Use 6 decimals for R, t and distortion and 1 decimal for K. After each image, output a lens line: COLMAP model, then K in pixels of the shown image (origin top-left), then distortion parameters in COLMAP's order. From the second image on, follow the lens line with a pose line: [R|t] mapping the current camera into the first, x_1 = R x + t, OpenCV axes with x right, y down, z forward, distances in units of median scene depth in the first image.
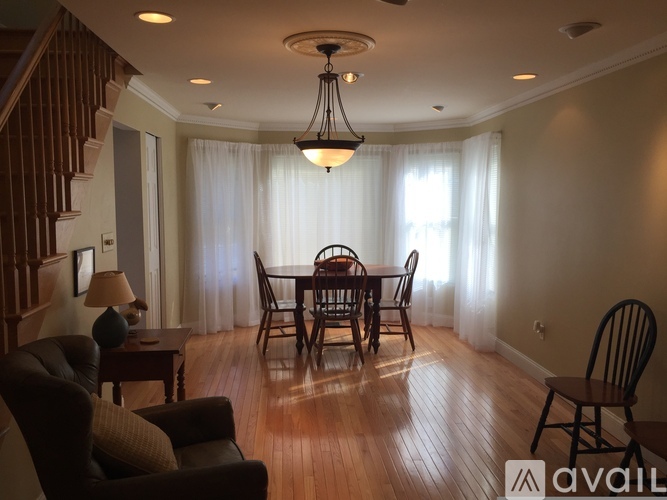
lens RADIAL K [[570.5, 0, 333.5], [0, 570.5, 250.0], [0, 0, 1]] dist [0.002411, 0.005469]
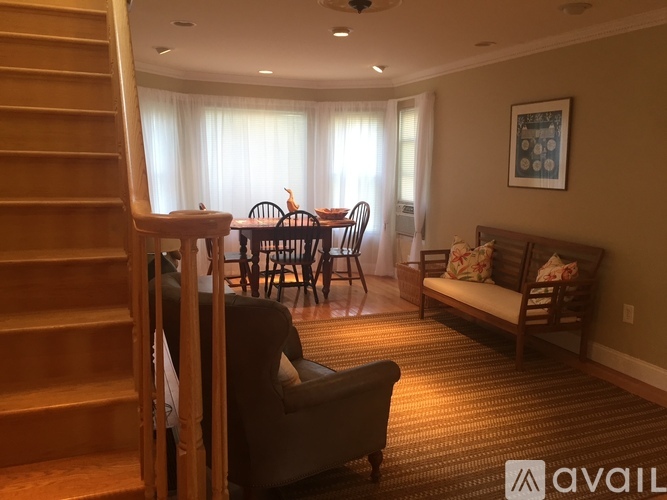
lens RADIAL K [[570.5, 0, 333.5], [0, 570.5, 250.0], [0, 0, 1]] dist [0.002411, 0.005469]
pose [[0.958452, -0.024537, 0.284195, -0.194789], [0.005368, 0.997668, 0.068035, 0.015974], [-0.285202, -0.063683, 0.956349, -0.015112]]
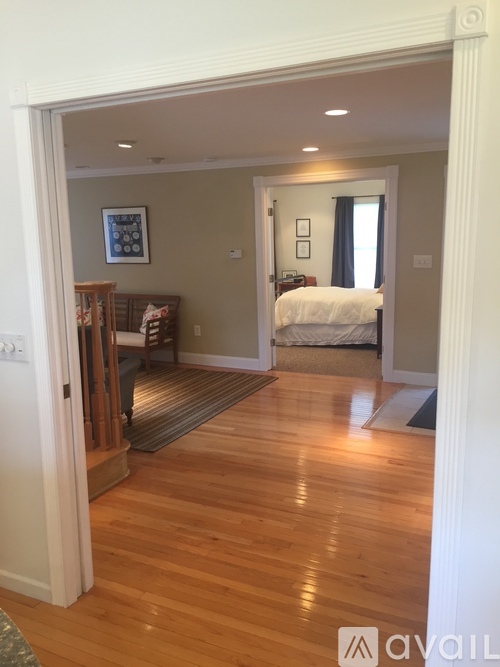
lens RADIAL K [[570.5, 0, 250.0], [0, 570.5, 333.5], [0, 0, 1]] dist [0.002411, 0.005469]
pose [[0.515777, -0.153326, 0.842891, -0.614068], [0.090146, 0.988106, 0.124580, 0.005409], [-0.851967, 0.011728, 0.523464, -0.190932]]
